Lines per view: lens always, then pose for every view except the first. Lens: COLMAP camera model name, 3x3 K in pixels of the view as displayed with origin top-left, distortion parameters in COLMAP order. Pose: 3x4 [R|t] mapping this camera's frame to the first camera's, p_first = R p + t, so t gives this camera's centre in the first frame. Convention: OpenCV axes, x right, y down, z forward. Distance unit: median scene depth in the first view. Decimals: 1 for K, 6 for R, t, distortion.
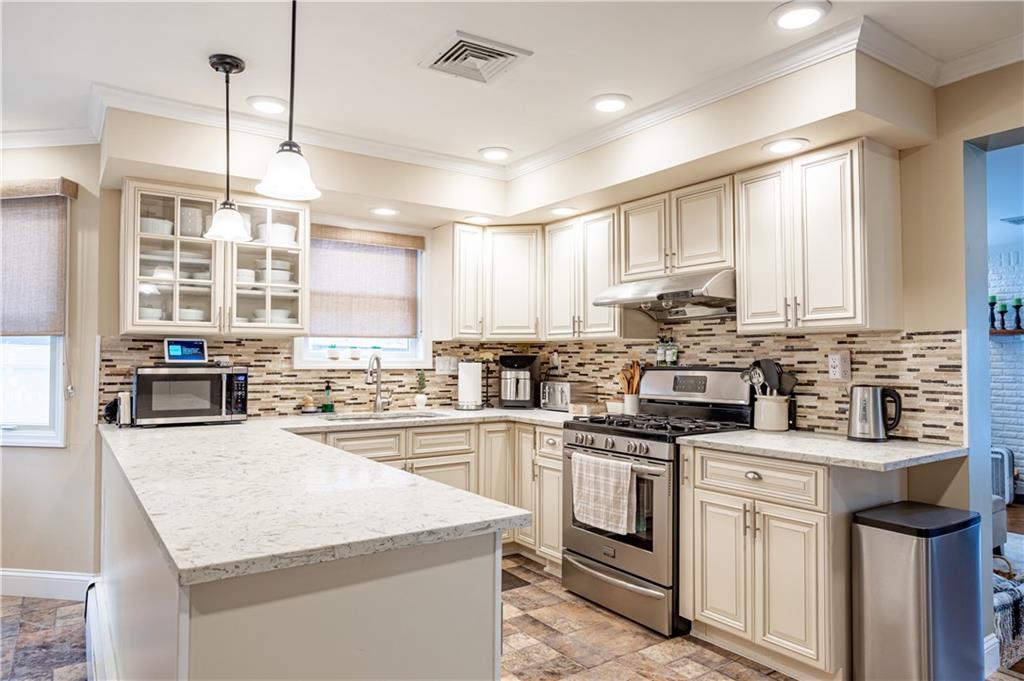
lens RADIAL K [[650.0, 0, 511.5], [0, 650.0, 339.6], [0, 0, 1]] dist [-0.046235, 0.045397]
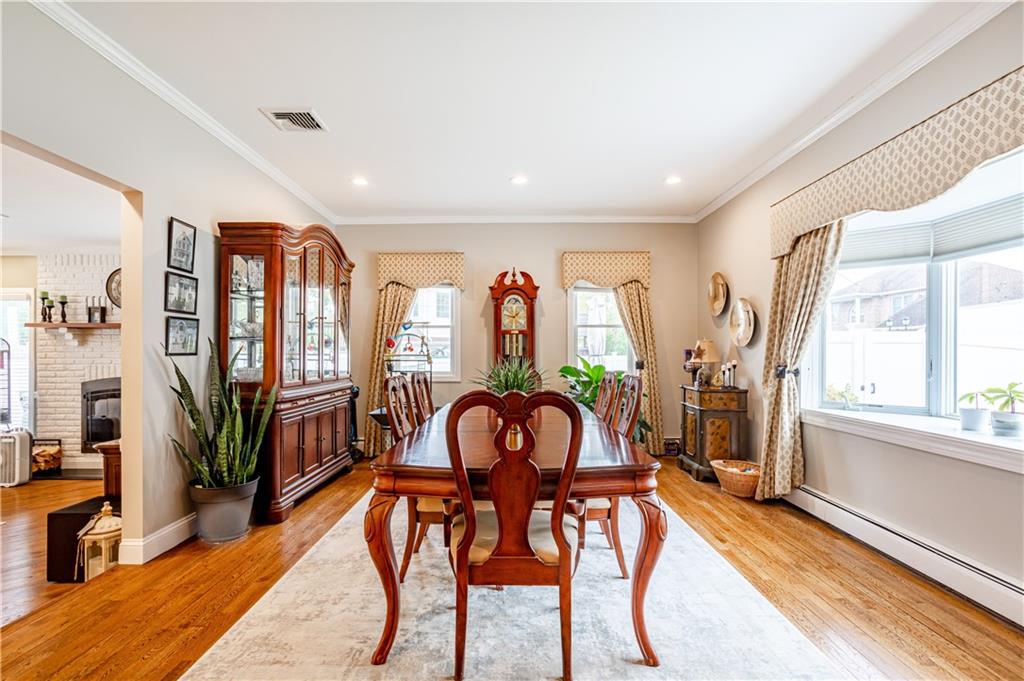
lens RADIAL K [[503.2, 0, 515.0], [0, 503.2, 354.4], [0, 0, 1]] dist [-0.055171, 0.035795]
pose [[0.577712, -0.001963, 0.816238, 1.061235], [-0.021661, 0.999608, 0.017736, 0.012608], [-0.815953, -0.027927, 0.577443, -0.274210]]
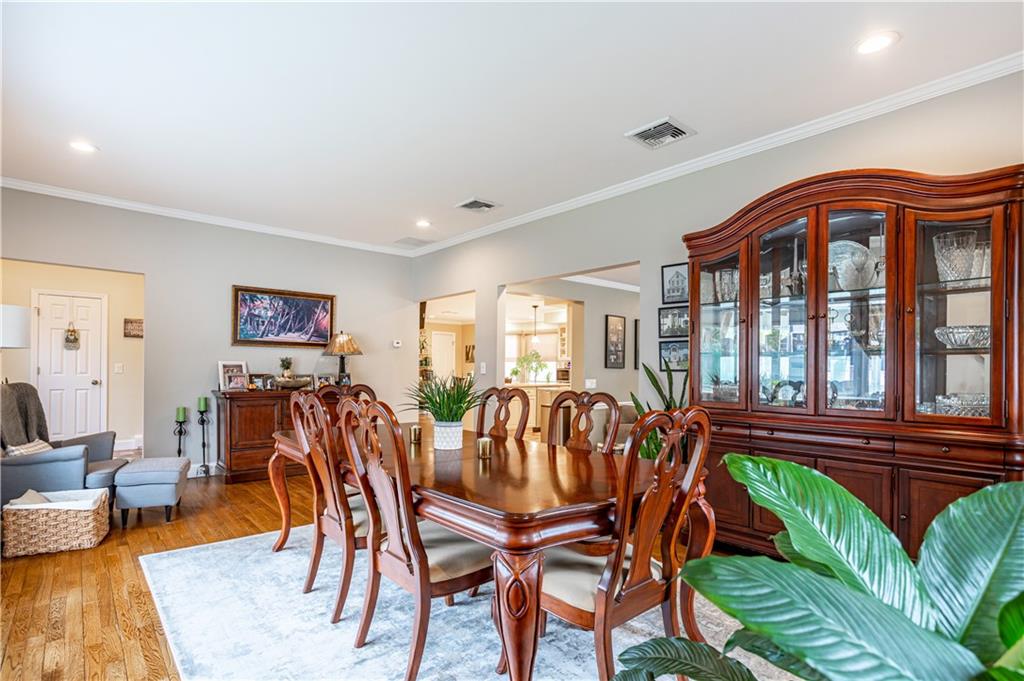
lens RADIAL K [[517.3, 0, 519.6], [0, 517.3, 361.7], [0, 0, 1]] dist [-0.051444, 0.035954]
pose [[0.132123, -0.013700, -0.991139, 2.640238], [0.019437, 0.999748, -0.011228, 0.029300], [0.991043, -0.017781, 0.132356, 0.261440]]
